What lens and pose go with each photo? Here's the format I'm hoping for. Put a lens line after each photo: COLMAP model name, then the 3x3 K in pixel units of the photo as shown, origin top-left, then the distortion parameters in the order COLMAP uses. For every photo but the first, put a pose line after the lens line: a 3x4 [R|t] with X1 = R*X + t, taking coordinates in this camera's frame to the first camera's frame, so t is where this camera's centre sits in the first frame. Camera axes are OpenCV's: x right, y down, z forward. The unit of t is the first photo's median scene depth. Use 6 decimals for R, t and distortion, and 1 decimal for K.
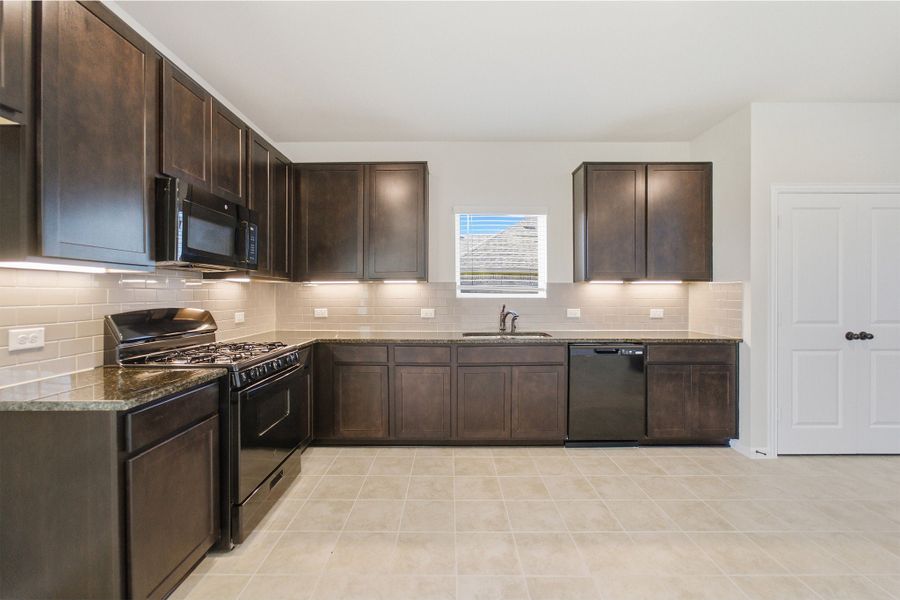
lens RADIAL K [[371.8, 0, 448.6], [0, 371.8, 298.0], [0, 0, 1]] dist [-0.015080, 0.006554]
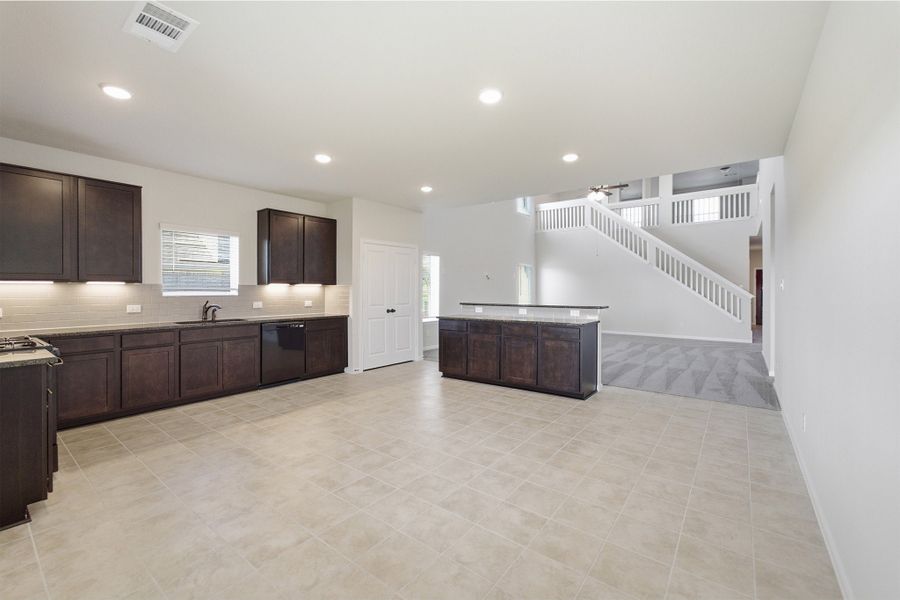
lens RADIAL K [[371.8, 0, 452.3], [0, 371.8, 297.0], [0, 0, 1]] dist [-0.015080, 0.006554]
pose [[0.603046, -0.013841, 0.797587, -0.468328], [0.003781, 0.999888, 0.014493, -0.013424], [-0.797698, -0.005725, 0.603030, -0.650267]]
